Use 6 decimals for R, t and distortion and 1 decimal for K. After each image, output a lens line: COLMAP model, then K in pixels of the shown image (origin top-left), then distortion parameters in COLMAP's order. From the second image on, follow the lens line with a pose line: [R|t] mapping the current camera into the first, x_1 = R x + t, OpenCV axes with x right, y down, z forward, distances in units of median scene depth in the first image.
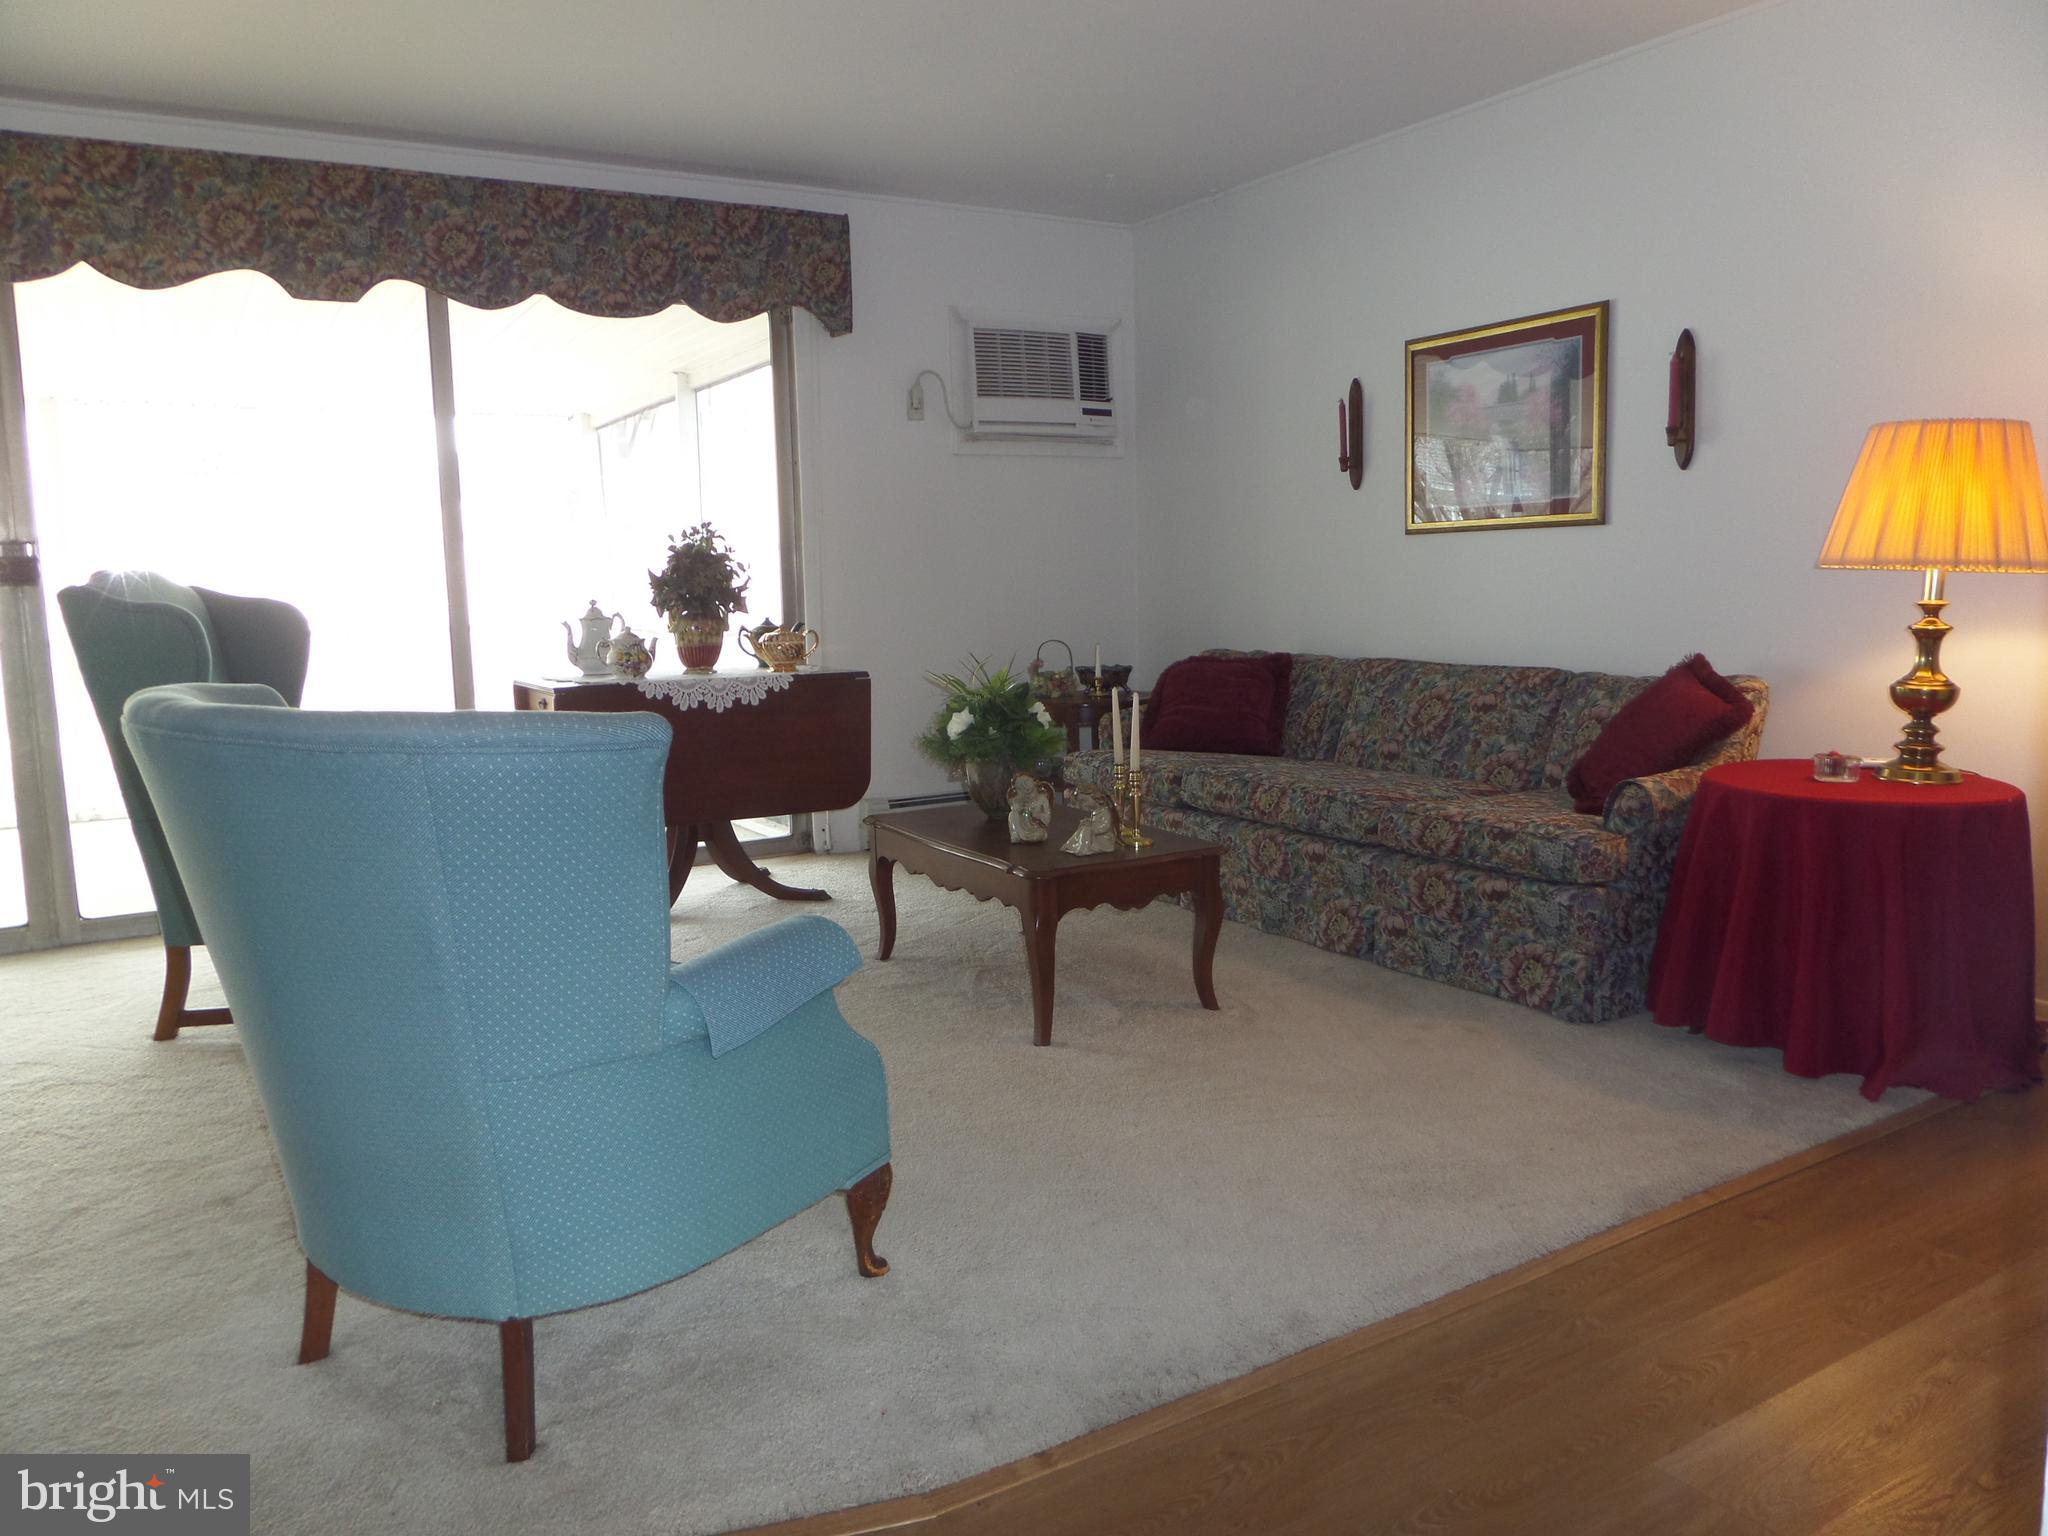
lens RADIAL K [[1461.1, 0, 1032.6], [0, 1461.1, 776.0], [0, 0, 1]] dist [-0.030922, 0.001941]
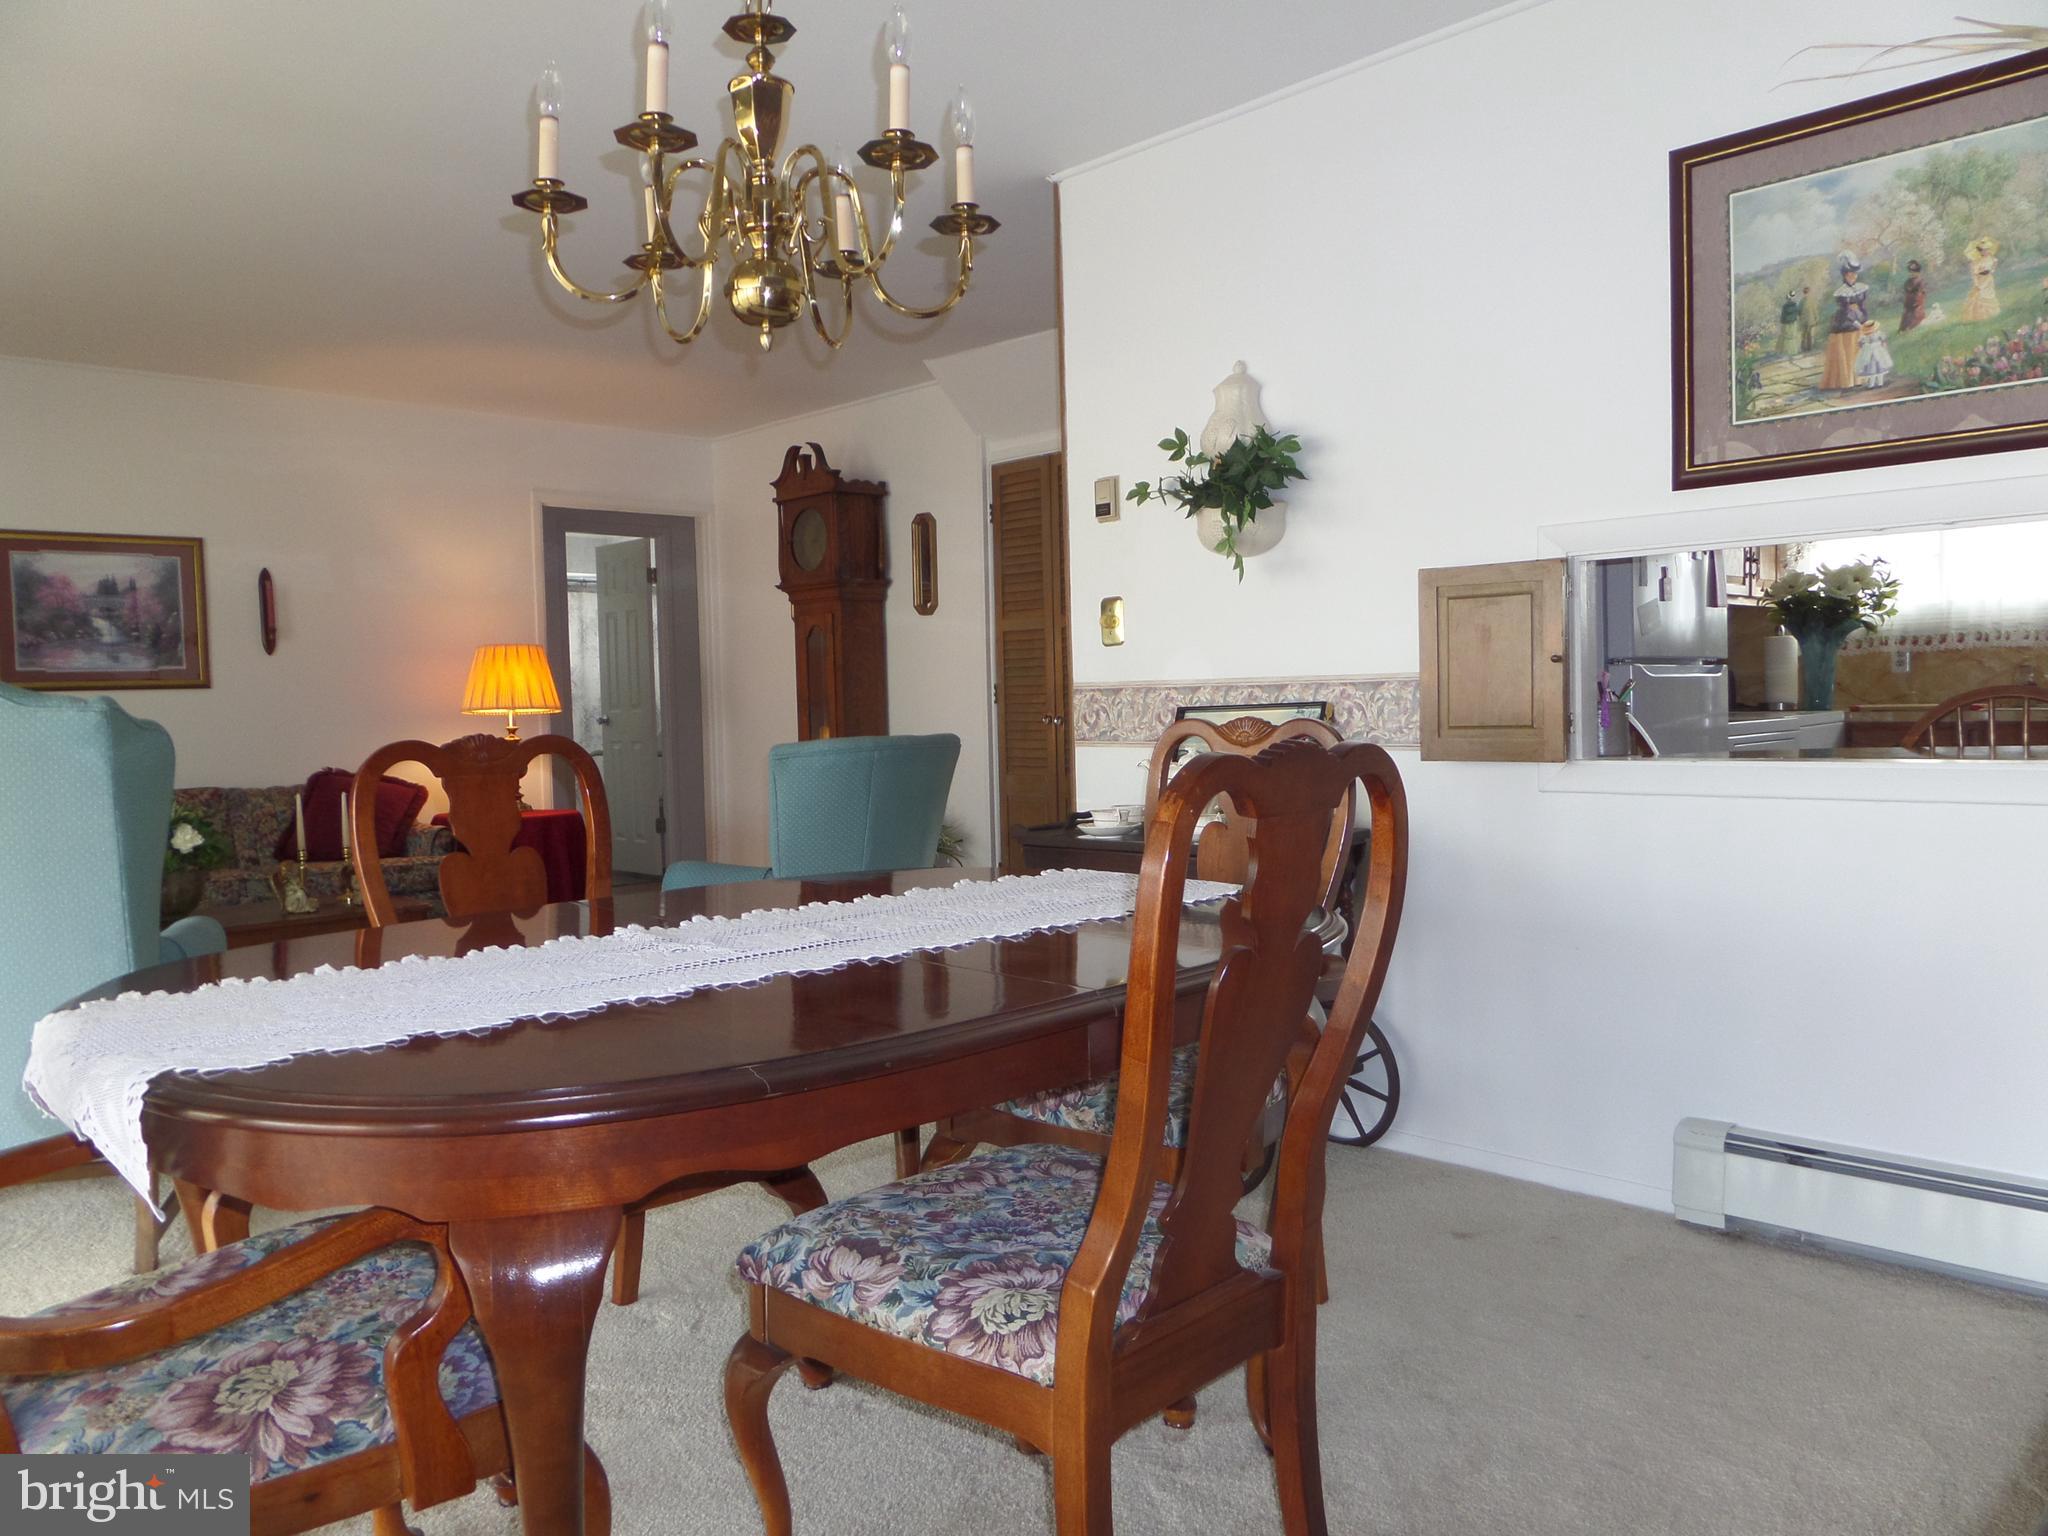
lens RADIAL K [[1473.7, 0, 1019.2], [0, 1473.7, 769.4], [0, 0, 1]] dist [-0.005886, -0.022067]
pose [[-0.219806, -0.019053, 0.975358, -1.156668], [0.163418, 0.984962, 0.056069, -0.040548], [-0.961759, 0.171715, -0.213387, 0.517076]]
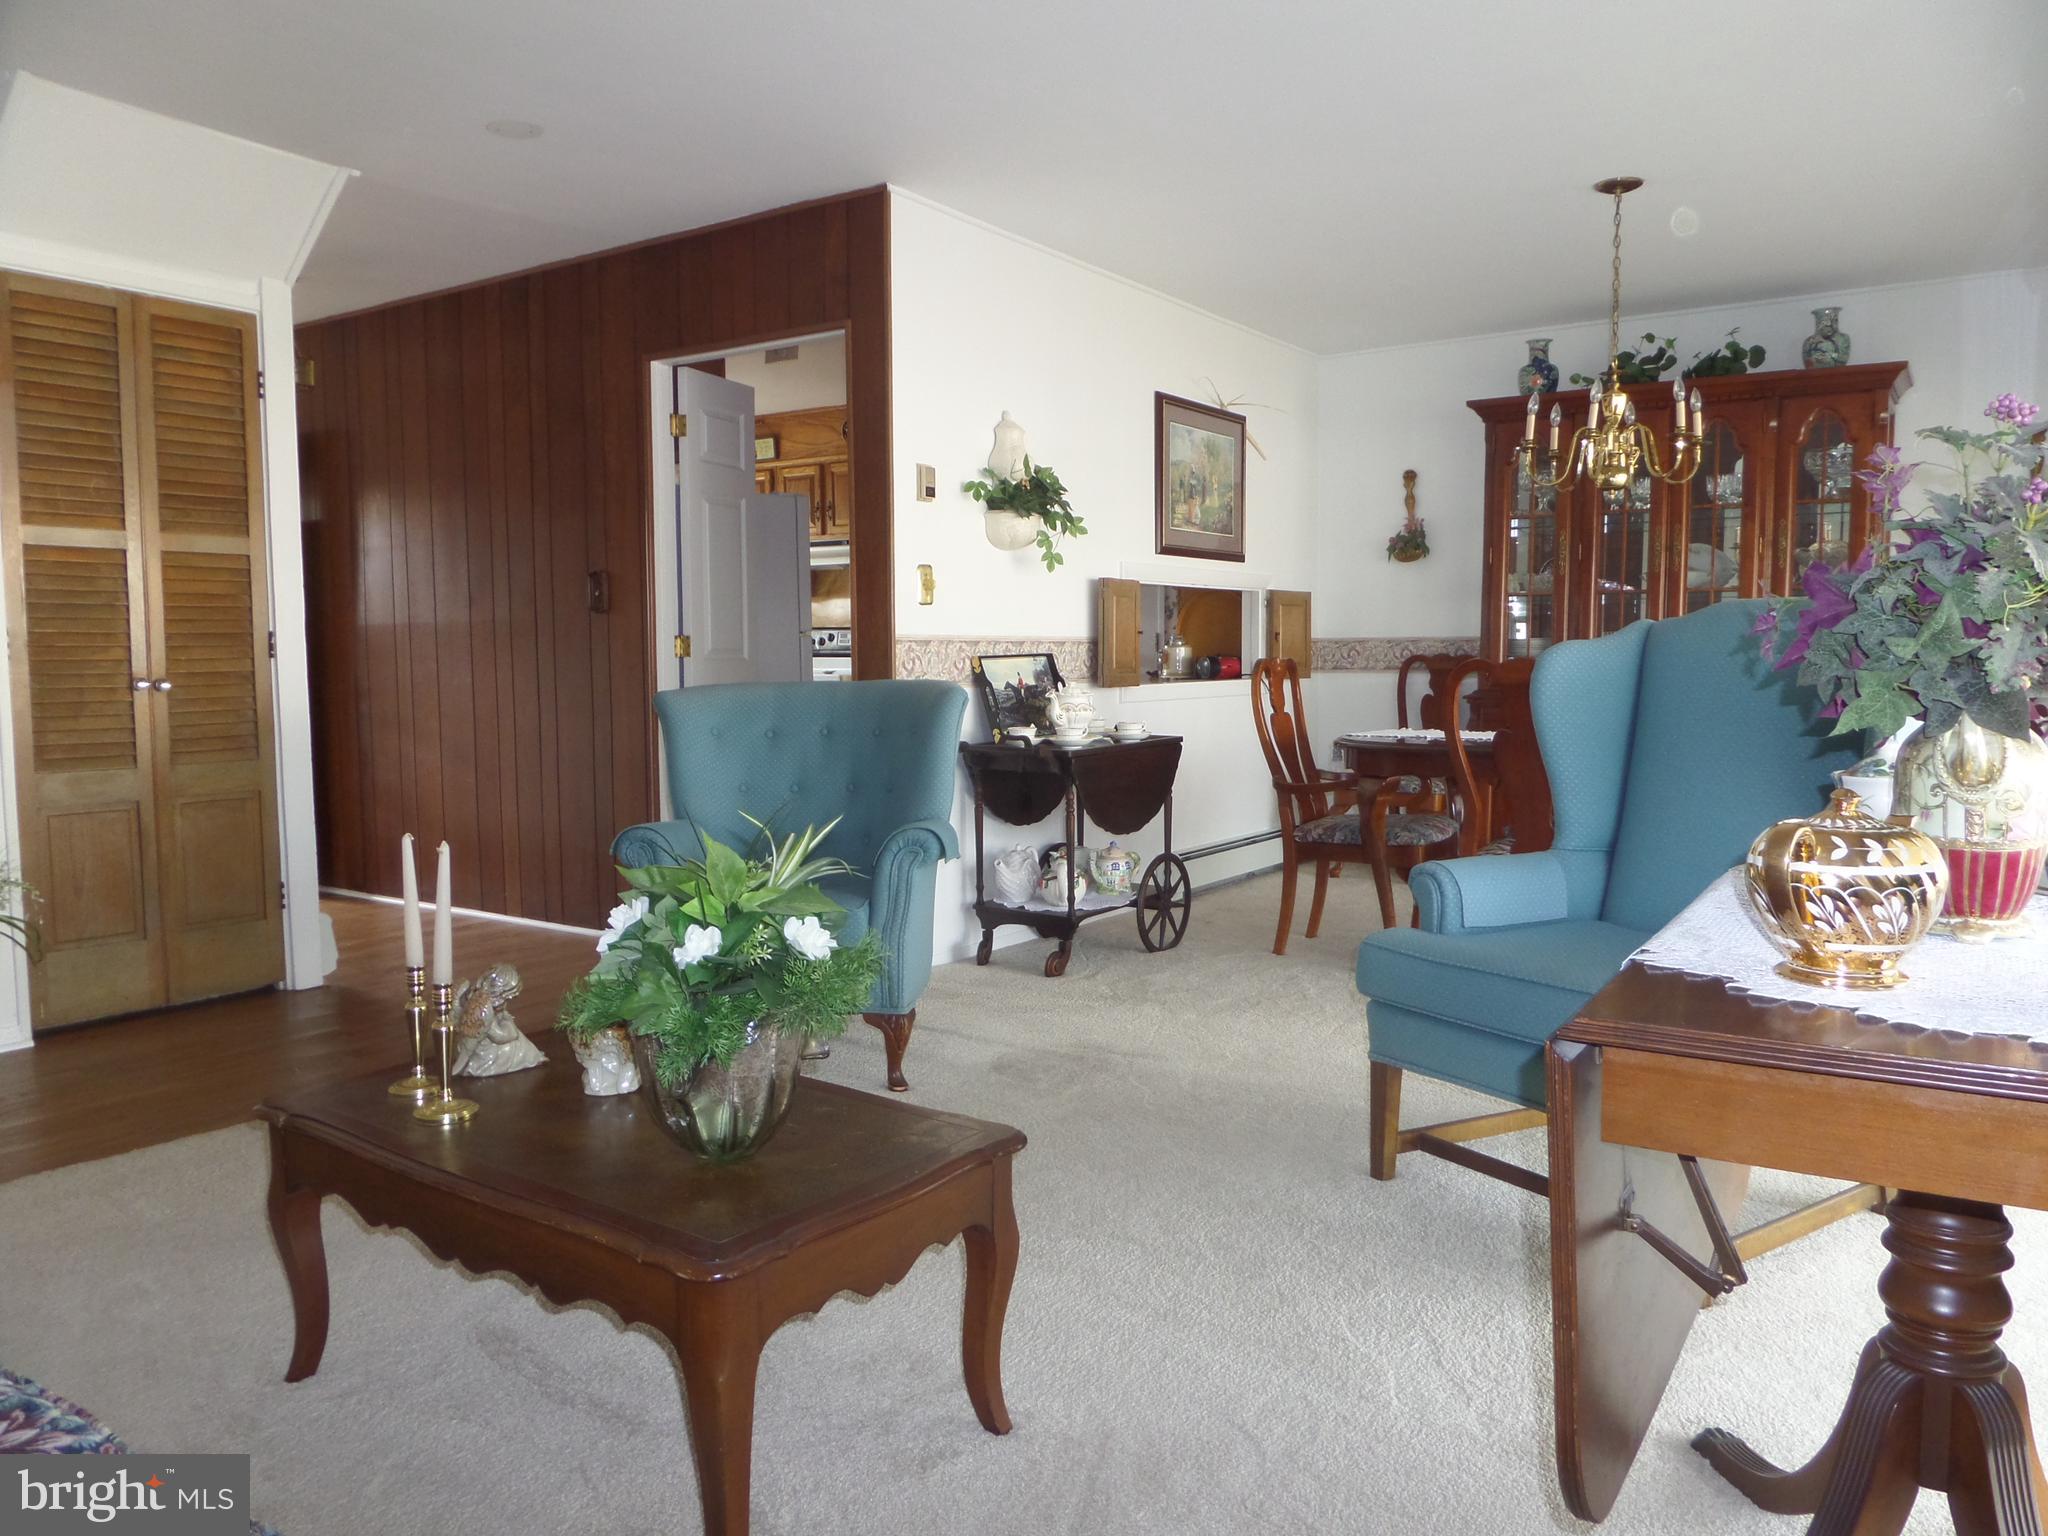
lens RADIAL K [[1461.1, 0, 1032.6], [0, 1461.1, 776.0], [0, 0, 1]] dist [-0.030922, 0.001941]
pose [[-0.910374, 0.062861, -0.408983, 0.058757], [-0.030780, 0.975367, 0.218431, -0.166508], [0.412639, 0.211442, -0.886014, 1.251621]]
